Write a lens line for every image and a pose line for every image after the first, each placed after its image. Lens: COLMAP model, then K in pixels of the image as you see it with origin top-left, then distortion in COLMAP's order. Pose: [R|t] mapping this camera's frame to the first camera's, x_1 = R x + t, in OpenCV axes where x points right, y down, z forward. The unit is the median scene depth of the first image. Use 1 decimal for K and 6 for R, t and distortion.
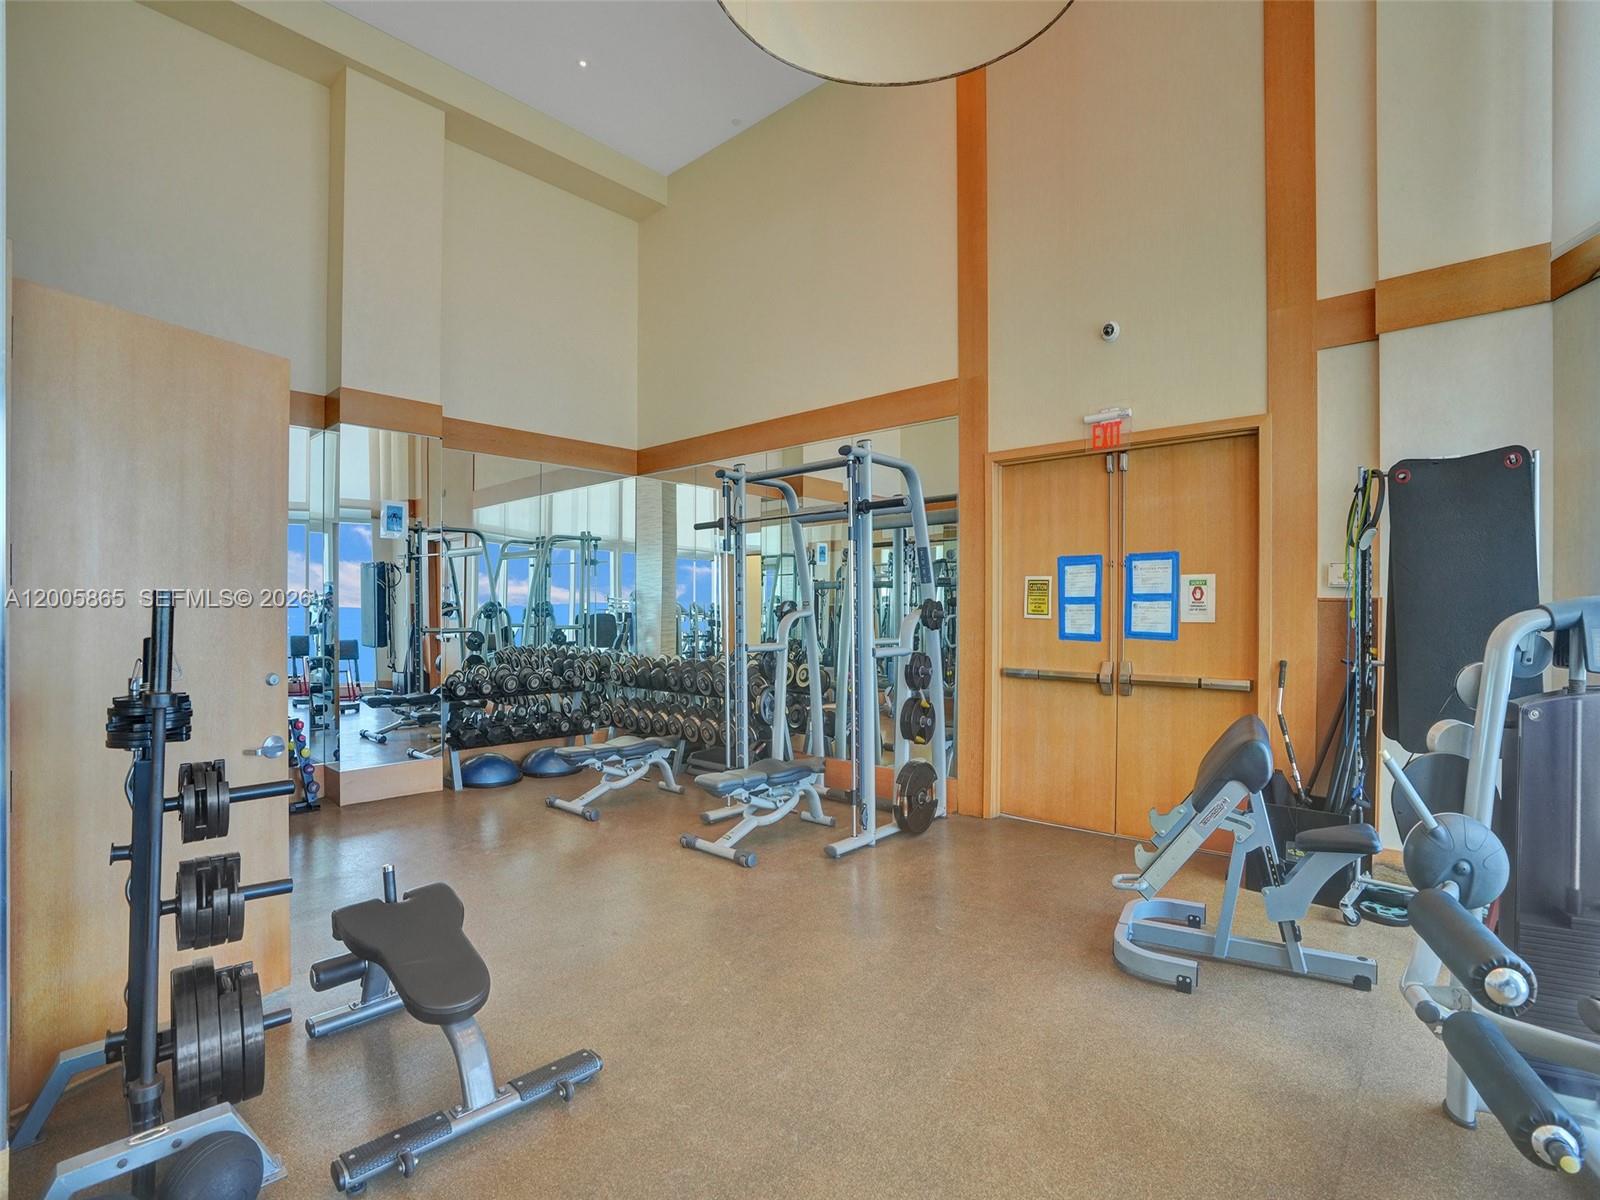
lens RADIAL K [[759.1, 0, 811.1], [0, 759.1, 602.6], [0, 0, 1]] dist [-0.003372, -0.000809]
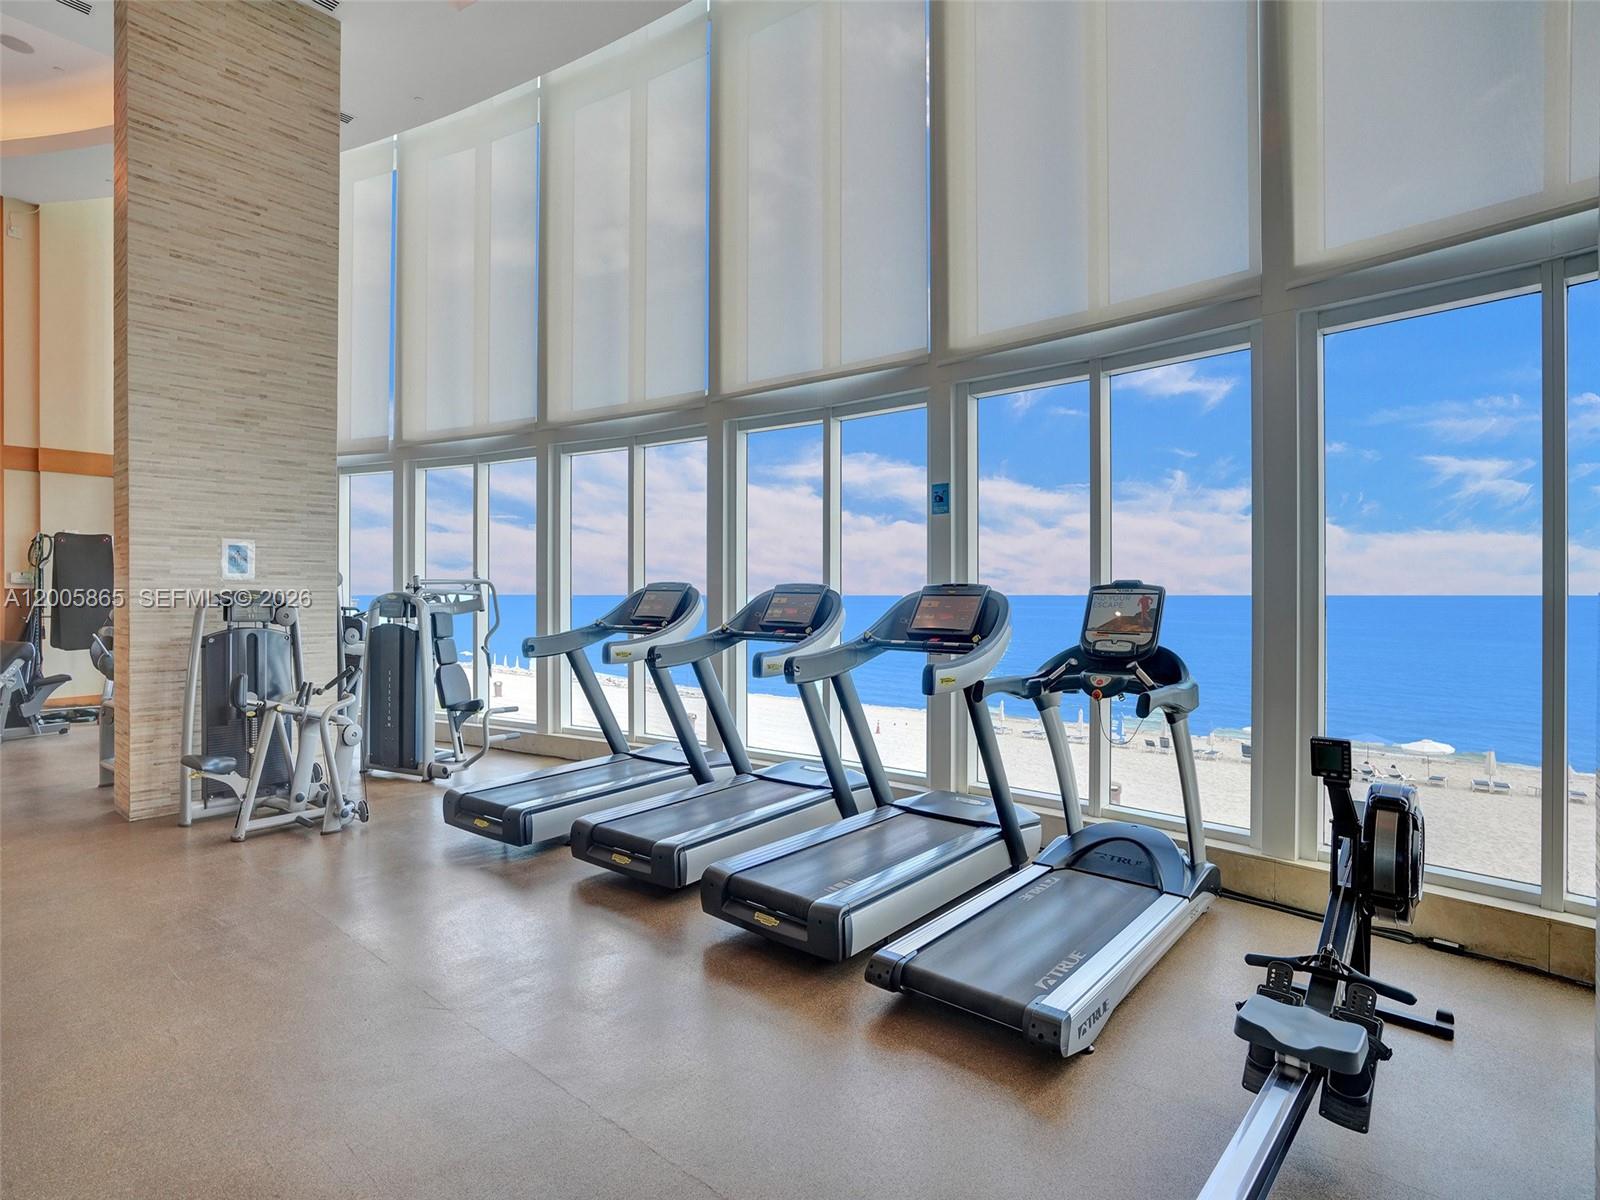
lens RADIAL K [[786.6, 0, 800.0], [0, 786.6, 600.0], [0, 0, 1]] dist [-0.003563, -0.000666]
pose [[-0.021885, -0.000942, 0.999760, -0.965734], [-0.003674, 0.999993, 0.000862, 0.009610], [-0.999754, -0.003654, -0.021888, -0.713688]]
